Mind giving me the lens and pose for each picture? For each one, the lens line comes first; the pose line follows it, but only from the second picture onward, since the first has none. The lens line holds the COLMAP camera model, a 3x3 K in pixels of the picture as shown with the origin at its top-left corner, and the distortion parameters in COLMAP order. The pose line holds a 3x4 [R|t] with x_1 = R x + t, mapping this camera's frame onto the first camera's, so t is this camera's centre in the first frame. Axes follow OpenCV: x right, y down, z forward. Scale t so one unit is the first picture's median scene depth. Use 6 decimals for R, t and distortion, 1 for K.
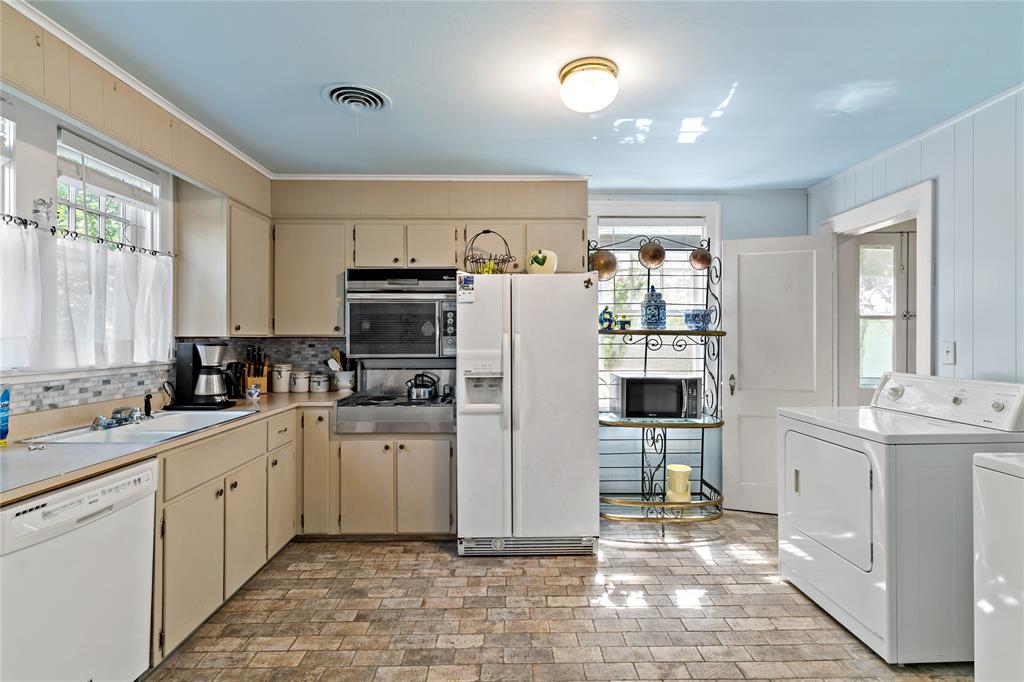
lens RADIAL K [[492.1, 0, 517.6], [0, 492.1, 340.6], [0, 0, 1]] dist [-0.003202, -0.001070]
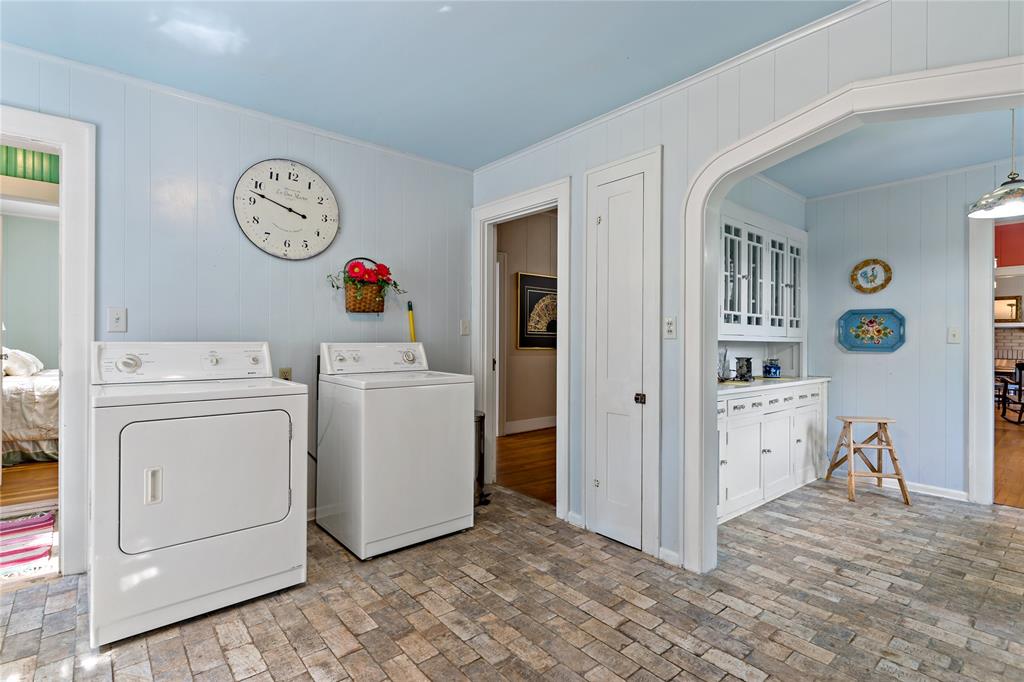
lens RADIAL K [[492.1, 0, 517.6], [0, 492.1, 340.6], [0, 0, 1]] dist [-0.003202, -0.001070]
pose [[-0.620738, -0.005566, 0.783999, -0.263581], [0.000169, 0.999974, 0.007233, 0.046005], [-0.784018, 0.004623, -0.620721, 0.764758]]
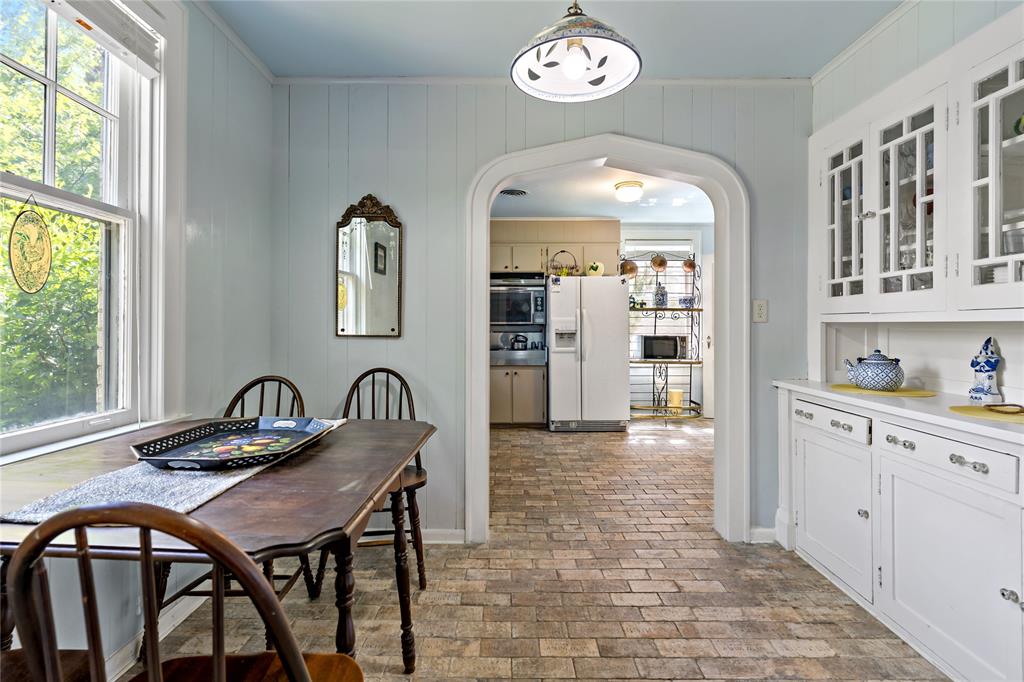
lens RADIAL K [[485.8, 0, 507.7], [0, 485.8, 324.9], [0, 0, 1]] dist [-0.001271, 0.000134]
pose [[0.999157, 0.002115, -0.040999, -0.183881], [-0.002780, 0.999866, -0.016154, 0.066124], [0.040959, 0.016254, 0.999029, -0.710597]]
